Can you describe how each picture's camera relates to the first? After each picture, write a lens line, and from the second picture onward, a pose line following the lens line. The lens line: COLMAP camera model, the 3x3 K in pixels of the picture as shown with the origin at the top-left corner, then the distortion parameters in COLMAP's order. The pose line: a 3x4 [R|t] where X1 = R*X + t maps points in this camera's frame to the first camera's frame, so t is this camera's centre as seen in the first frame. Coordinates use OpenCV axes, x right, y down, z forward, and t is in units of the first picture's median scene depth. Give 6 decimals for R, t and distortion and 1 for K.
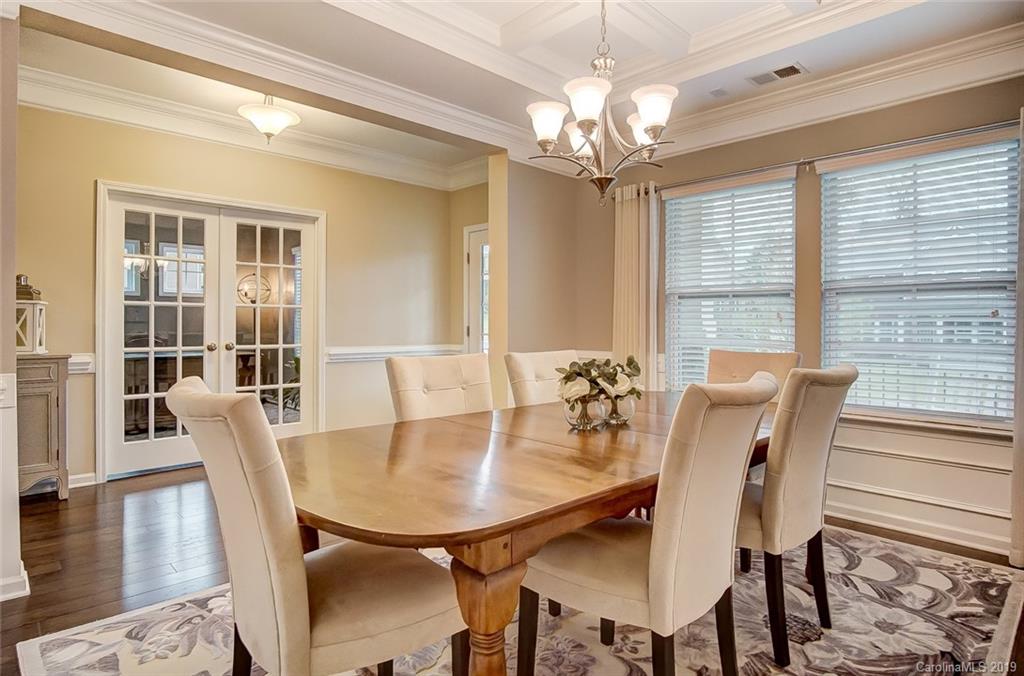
lens RADIAL K [[557.5, 0, 512.0], [0, 557.5, 338.0], [0, 0, 1]] dist [-0.023446, 0.000048]
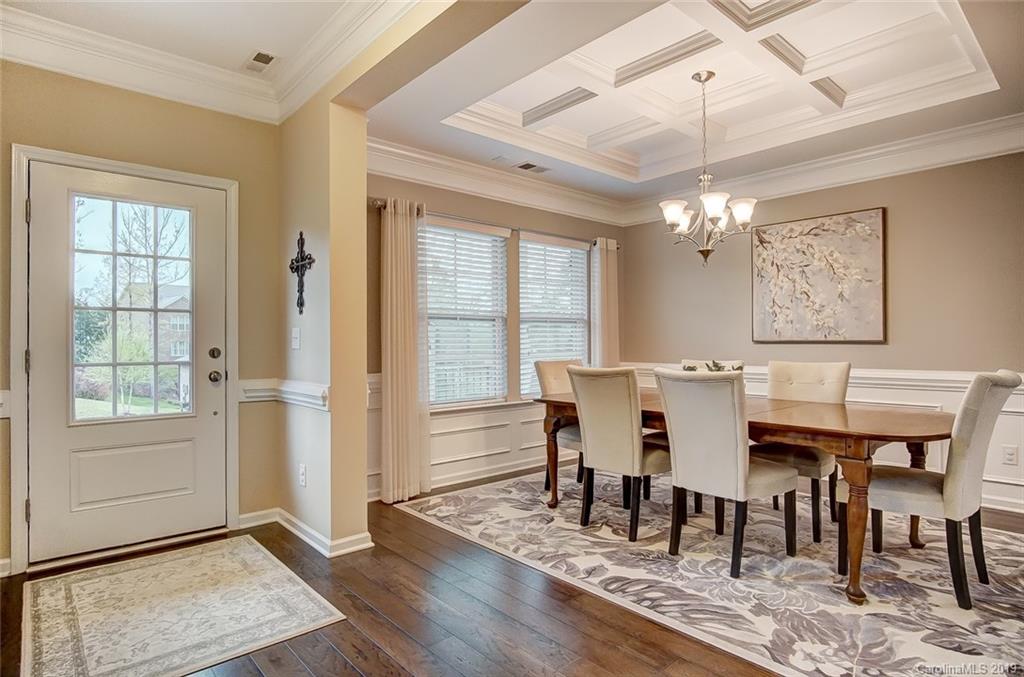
lens RADIAL K [[554.3, 0, 511.4], [0, 554.3, 335.1], [0, 0, 1]] dist [-0.035220, 0.012657]
pose [[0.046681, 0.008037, 0.998878, -0.681380], [0.028308, 0.999555, -0.009365, -0.022651], [-0.998509, 0.028713, 0.046433, 0.712323]]
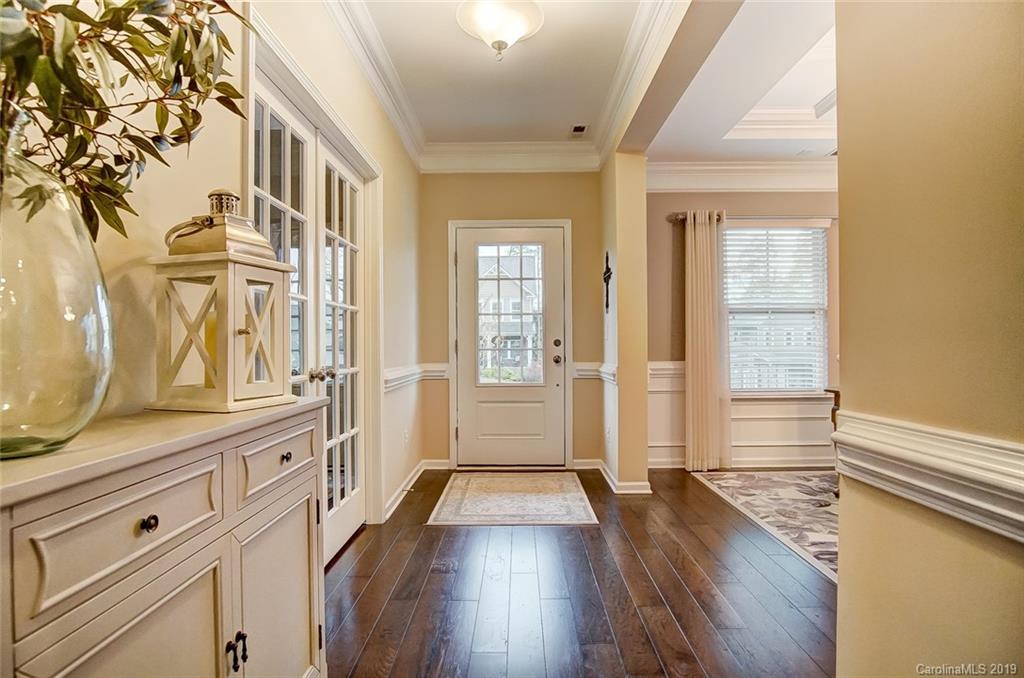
lens RADIAL K [[557.5, 0, 512.0], [0, 557.5, 339.0], [0, 0, 1]] dist [-0.023446, 0.000048]
pose [[0.704325, -0.001183, 0.709877, -0.780506], [0.025921, 0.999375, -0.024053, -0.000788], [-0.709405, 0.035342, 0.703915, 0.457377]]
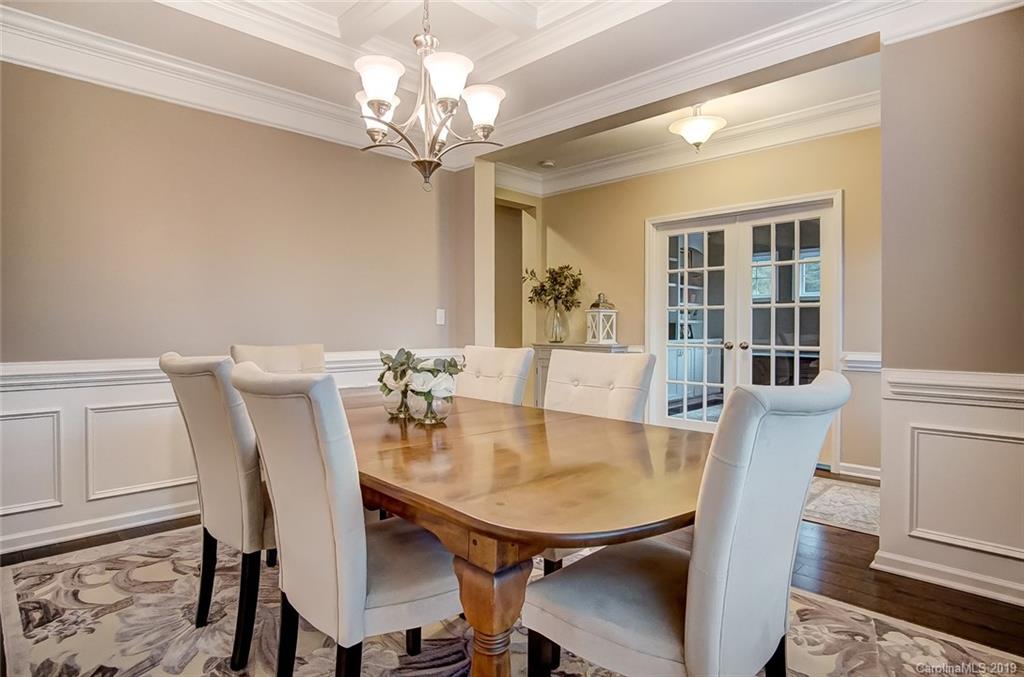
lens RADIAL K [[574.5, 0, 512.0], [0, 574.5, 338.5], [0, 0, 1]] dist [-0.026216, 0.000337]
pose [[0.009489, 0.017089, -0.999809, 0.562724], [-0.025640, 0.999529, 0.016841, -0.005544], [0.999626, 0.025476, 0.009923, 0.549750]]
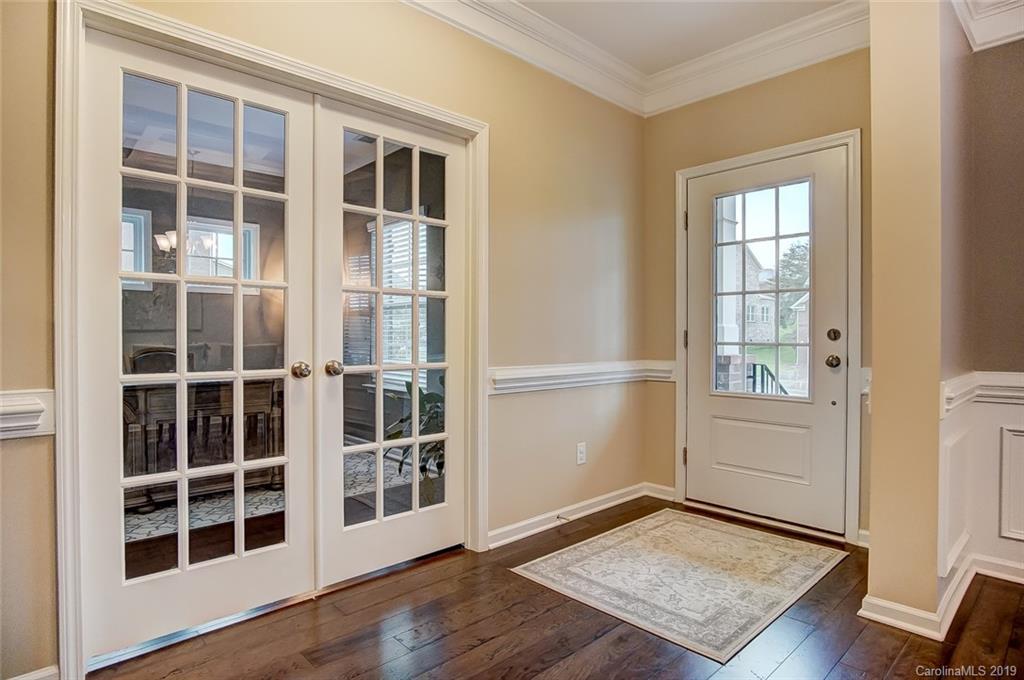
lens RADIAL K [[557.5, 0, 512.0], [0, 557.5, 340.0], [0, 0, 1]] dist [-0.023446, 0.000048]
pose [[0.999920, -0.004854, -0.011668, -0.338828], [0.004670, 0.999864, -0.015805, -0.002094], [0.011743, 0.015749, 0.999807, 0.491099]]
